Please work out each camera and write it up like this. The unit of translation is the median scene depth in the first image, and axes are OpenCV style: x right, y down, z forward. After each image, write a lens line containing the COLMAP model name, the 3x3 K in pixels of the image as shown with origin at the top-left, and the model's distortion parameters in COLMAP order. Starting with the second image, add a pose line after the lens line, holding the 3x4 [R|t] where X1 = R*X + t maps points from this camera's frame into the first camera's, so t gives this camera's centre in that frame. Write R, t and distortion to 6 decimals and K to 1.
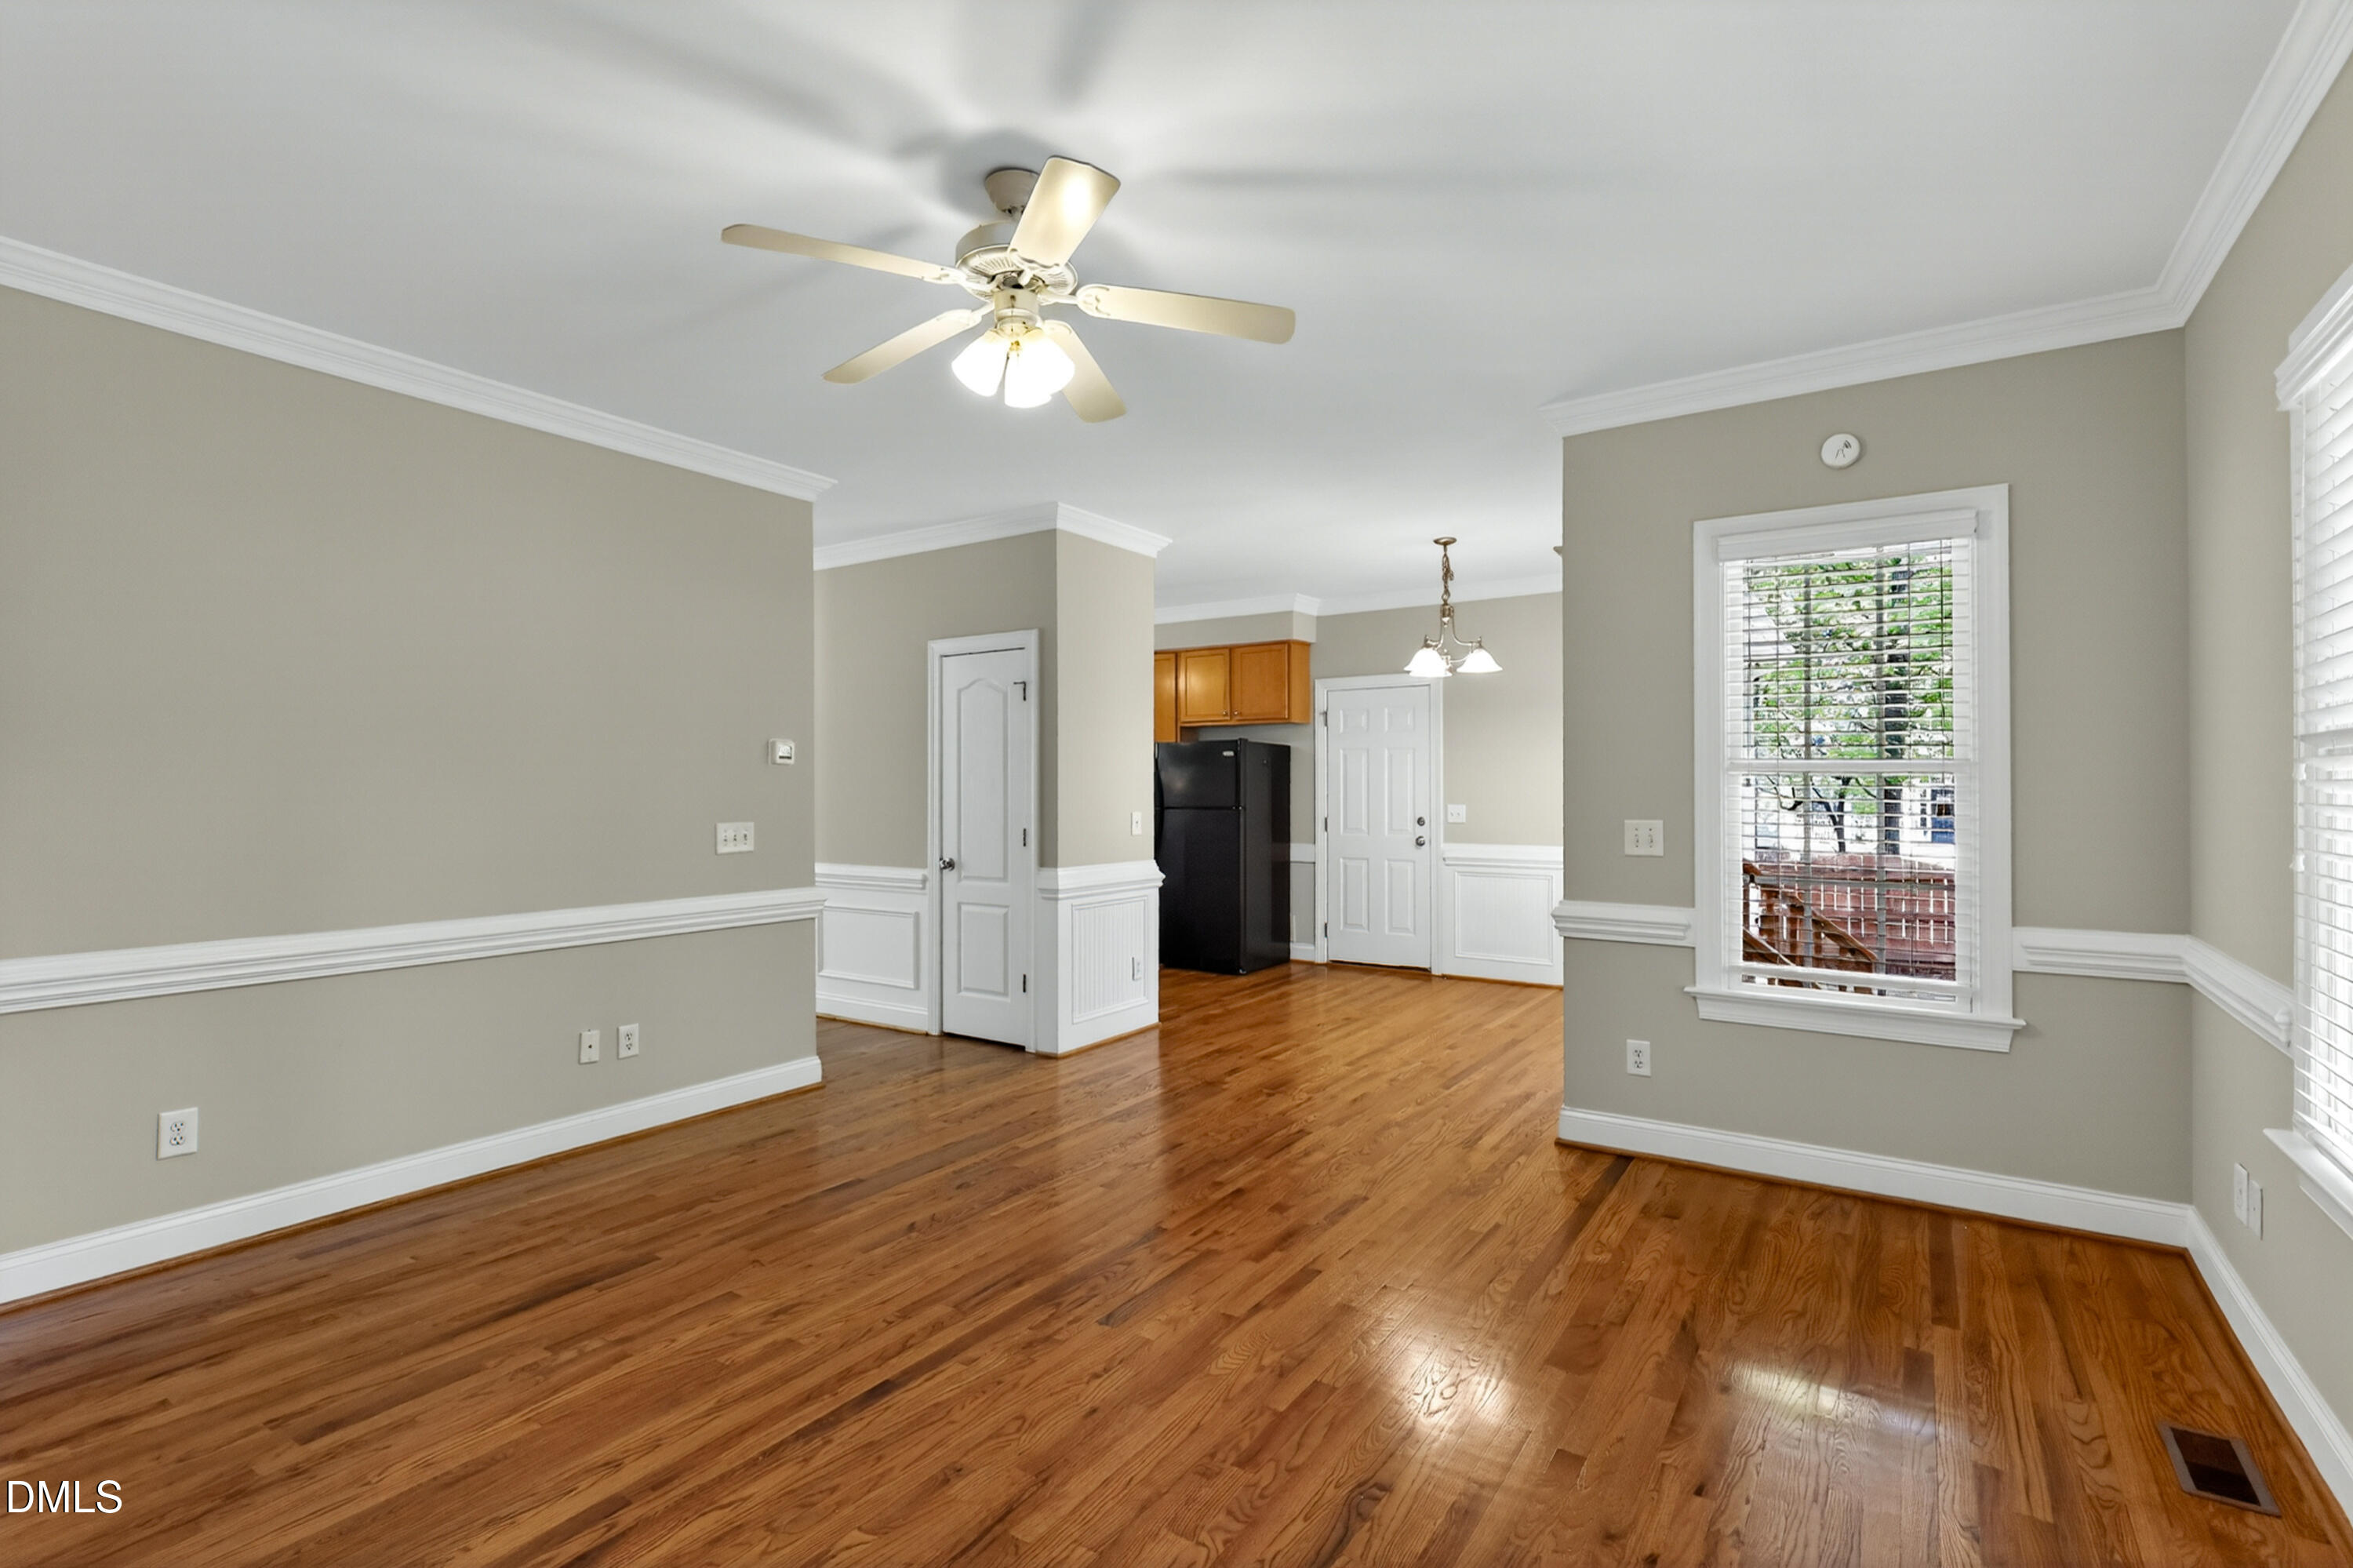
lens RADIAL K [[1082.4, 0, 1165.1], [0, 1082.4, 782.0], [0, 0, 1]] dist [0.000511, -0.000229]
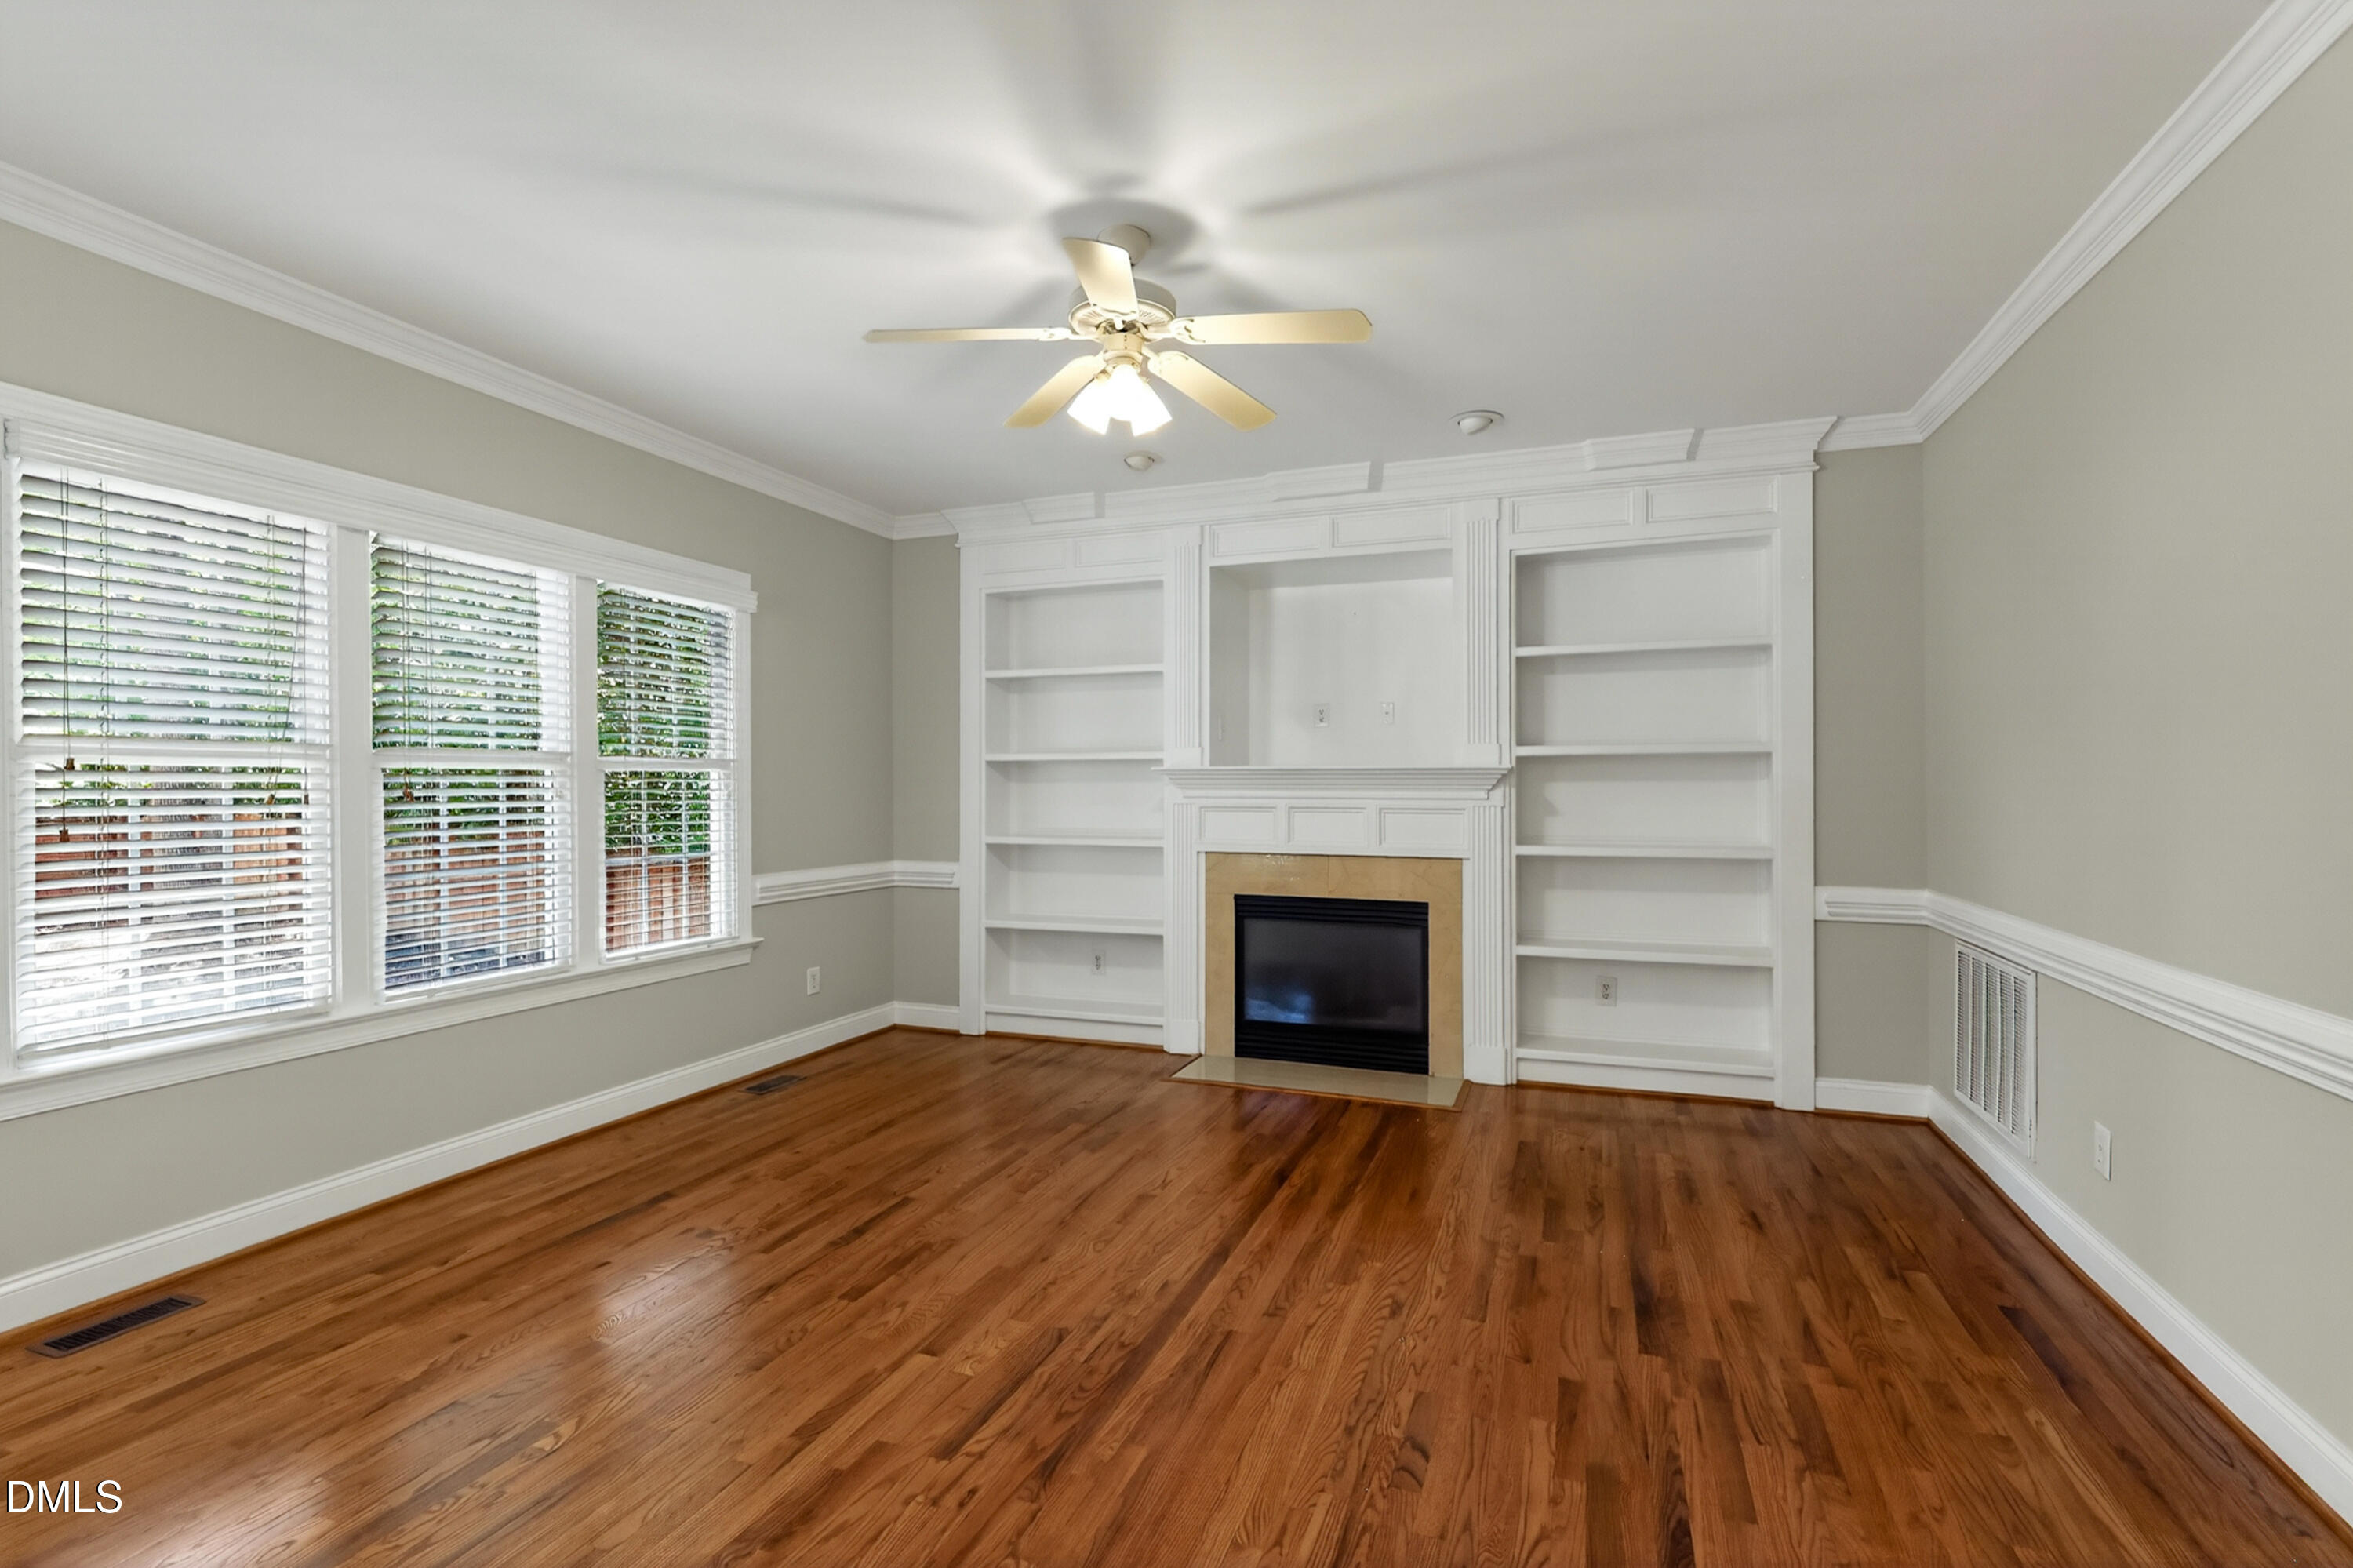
lens RADIAL K [[1082.4, 0, 1165.1], [0, 1082.4, 782.0], [0, 0, 1]] dist [0.000511, -0.000229]
pose [[-0.974315, 0.000650, -0.225189, 0.064915], [0.003374, 0.999926, -0.011709, 0.024488], [0.225164, -0.012168, -0.974245, 1.807053]]
